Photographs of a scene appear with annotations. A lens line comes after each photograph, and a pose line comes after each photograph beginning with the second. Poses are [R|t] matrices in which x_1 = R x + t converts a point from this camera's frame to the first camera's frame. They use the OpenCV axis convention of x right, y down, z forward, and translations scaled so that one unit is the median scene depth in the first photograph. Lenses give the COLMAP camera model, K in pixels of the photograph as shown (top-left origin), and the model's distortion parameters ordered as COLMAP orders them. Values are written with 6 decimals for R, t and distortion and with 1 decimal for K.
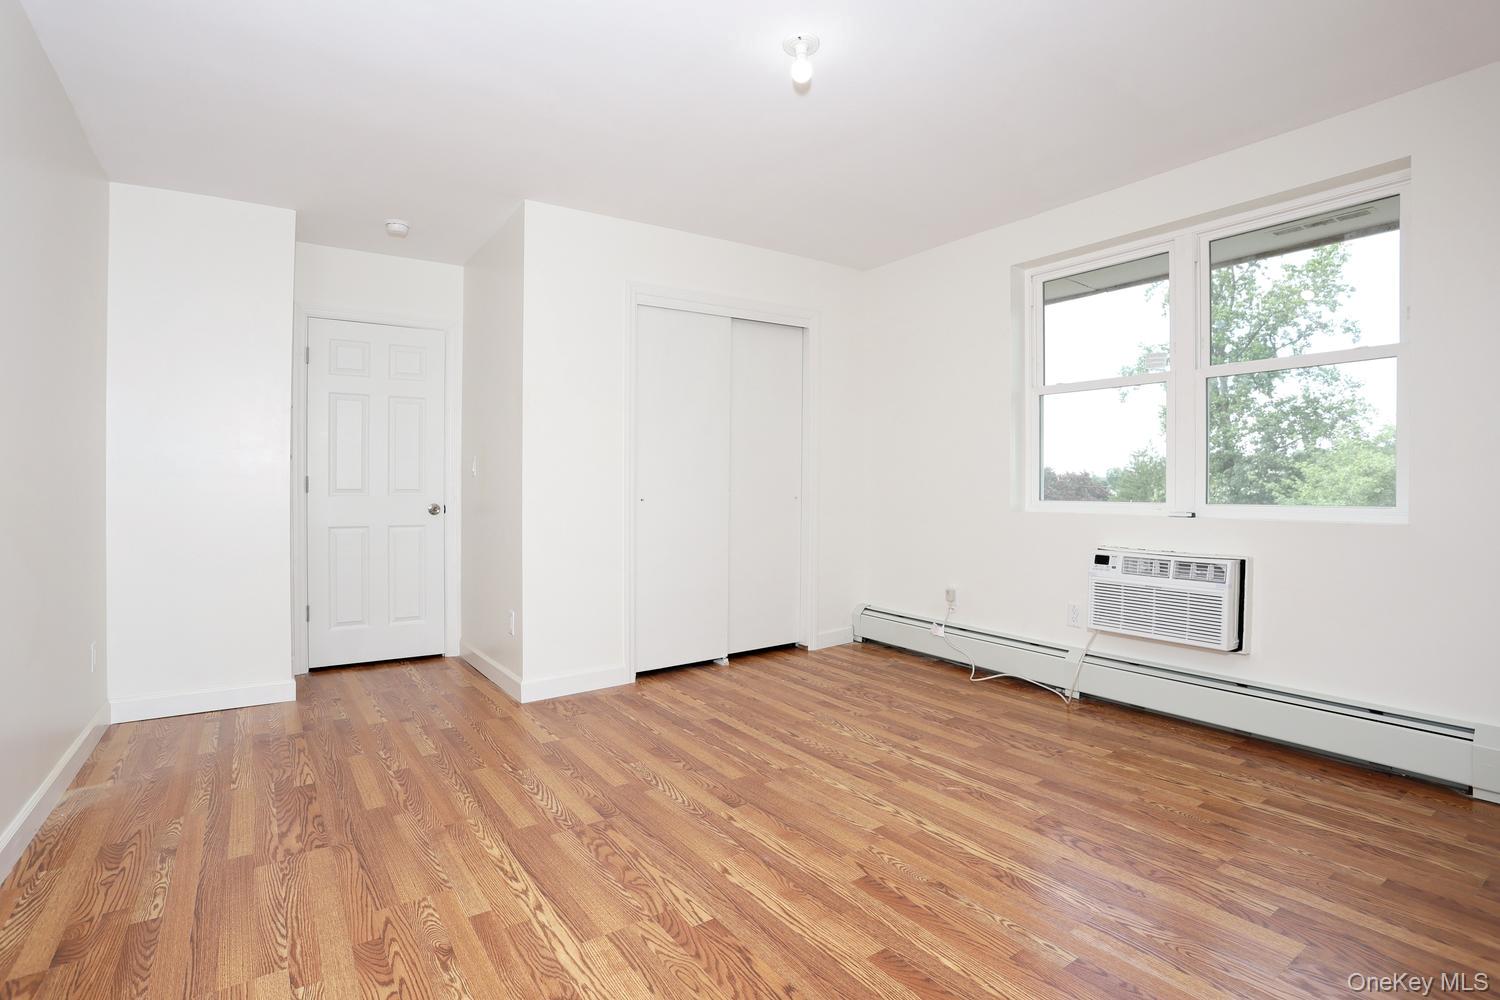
lens RADIAL K [[726.0, 0, 745.3], [0, 726.0, 486.2], [0, 0, 1]] dist [-0.068863, 0.026518]
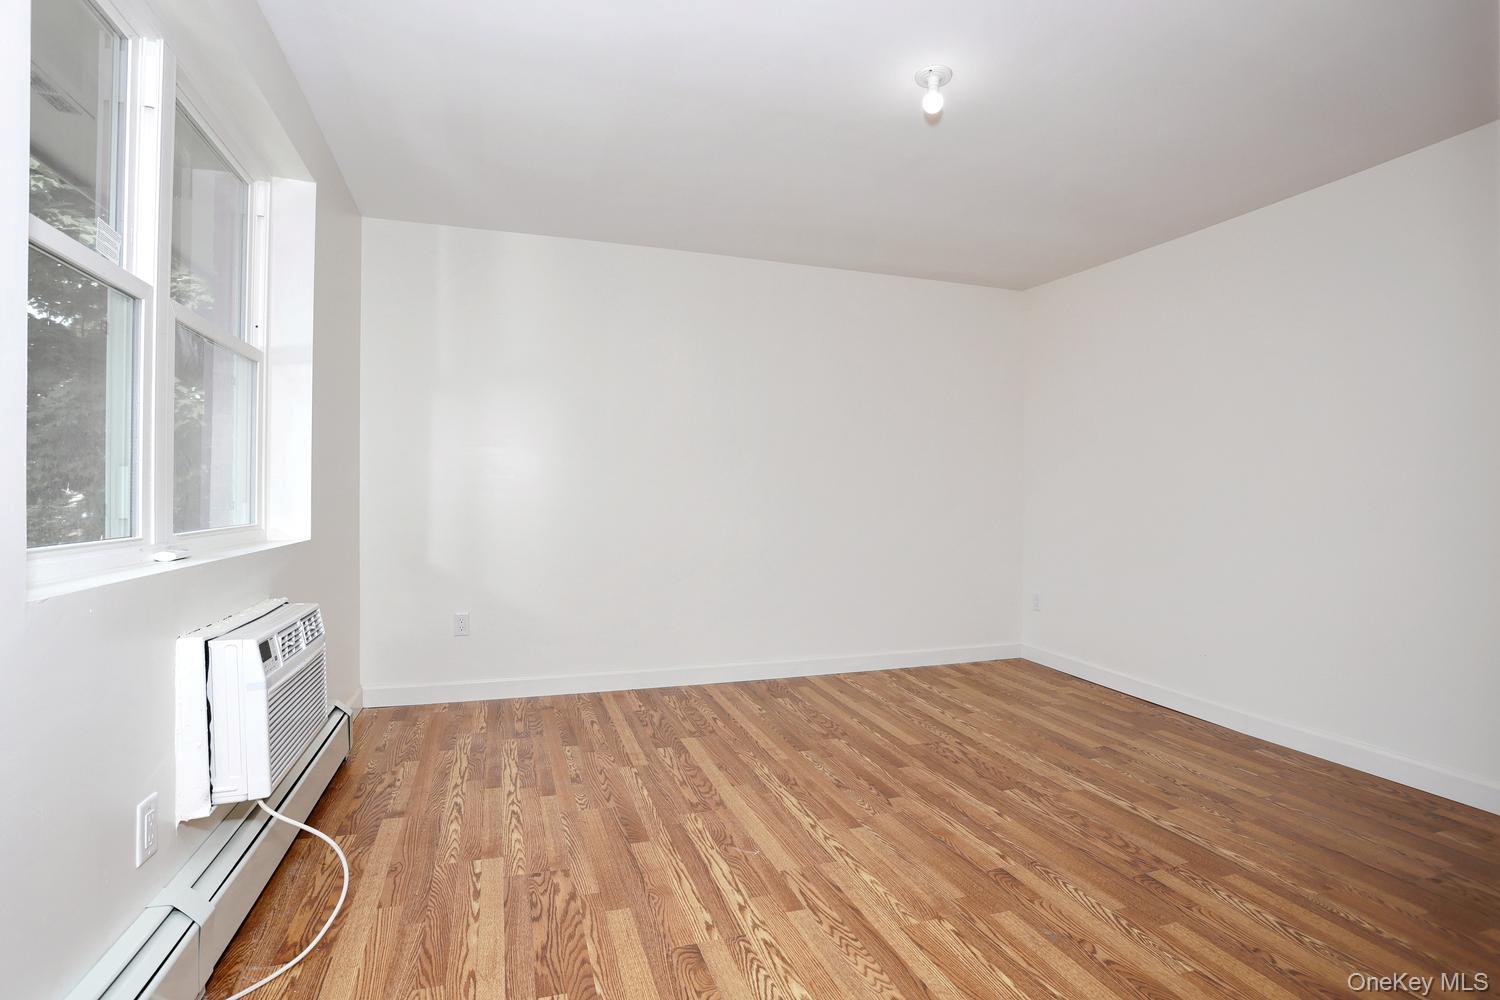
lens RADIAL K [[726.0, 0, 742.7], [0, 726.0, 485.4], [0, 0, 1]] dist [-0.068863, 0.026518]
pose [[-0.959669, -0.002416, 0.281121, 0.043125], [-0.008168, 0.999781, -0.019288, -0.009742], [-0.281012, -0.020807, -0.959479, 1.808885]]
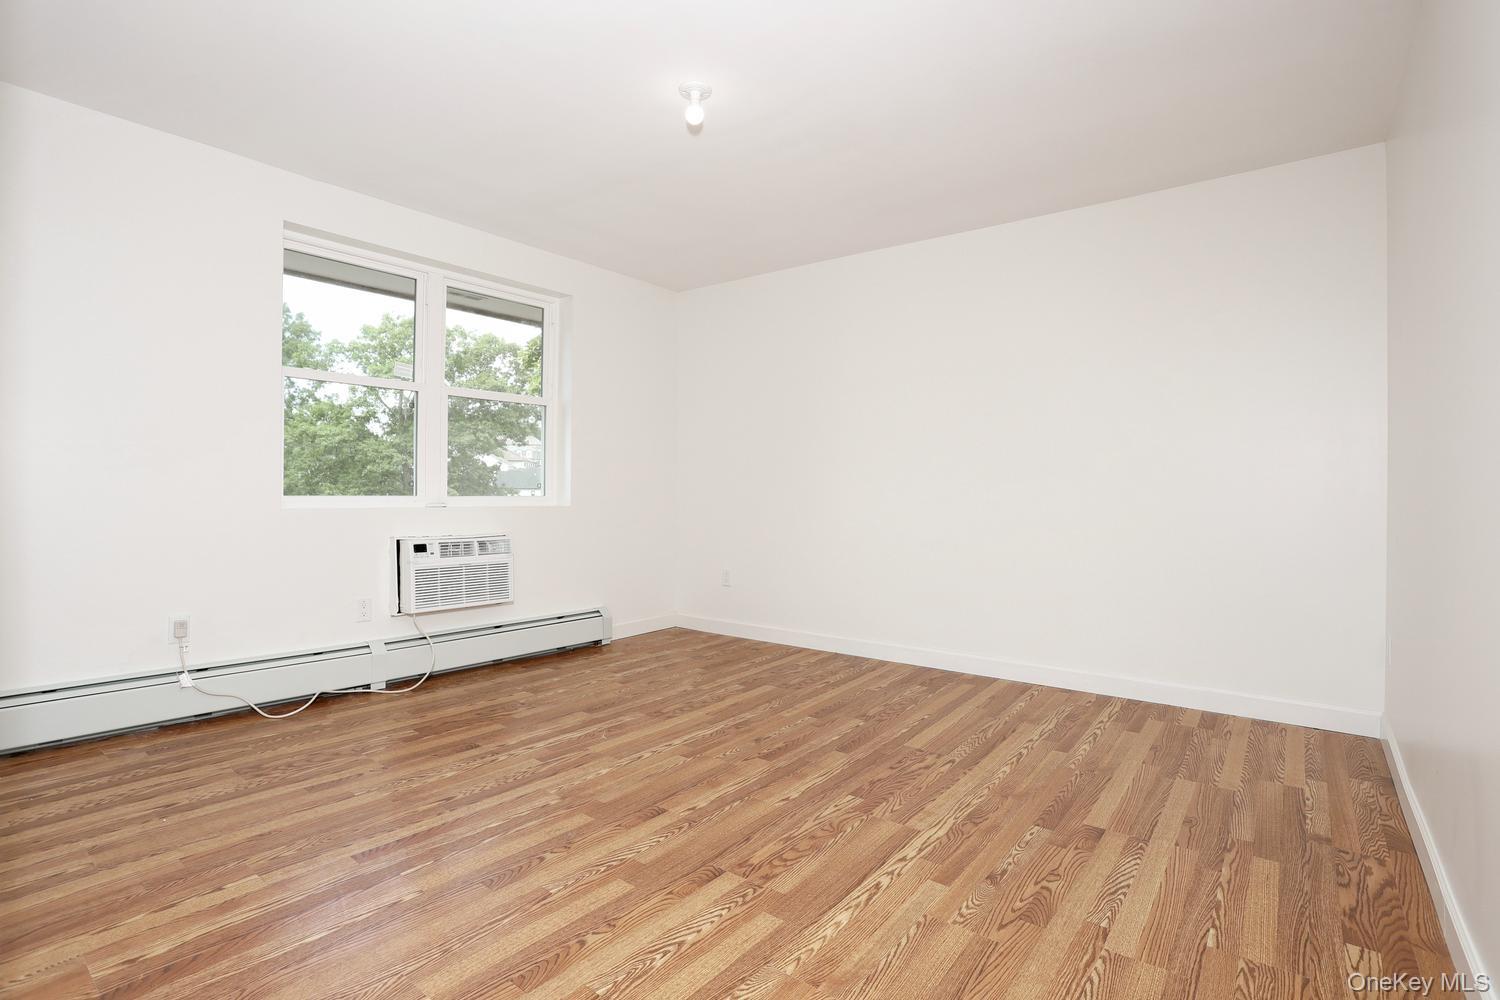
lens RADIAL K [[726.0, 0, 742.3], [0, 726.0, 486.4], [0, 0, 1]] dist [-0.068863, 0.026518]
pose [[-0.290745, 0.002434, 0.956798, -0.907226], [-0.011286, 0.999918, -0.005973, 0.011971], [-0.956734, -0.012535, -0.290693, 1.105010]]
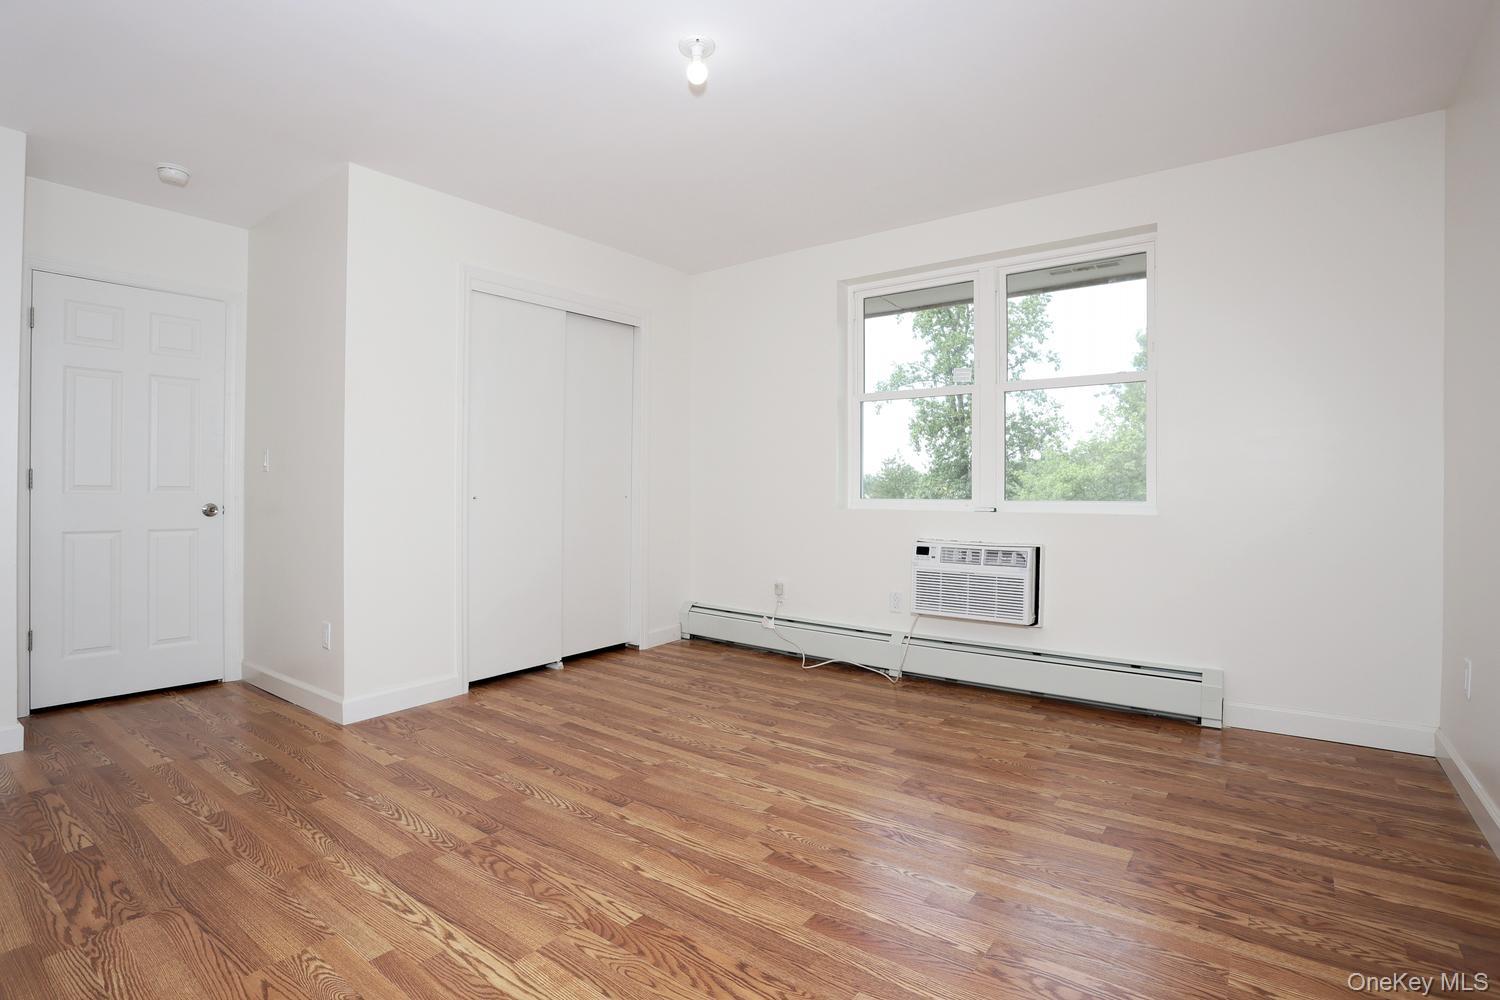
lens RADIAL K [[726.0, 0, 745.3], [0, 726.0, 487.7], [0, 0, 1]] dist [-0.068863, 0.026518]
pose [[0.951525, 0.004047, 0.307544, -0.147242], [-0.002964, 0.999988, -0.003989, 0.012970], [-0.307556, 0.002884, 0.951526, 0.011449]]
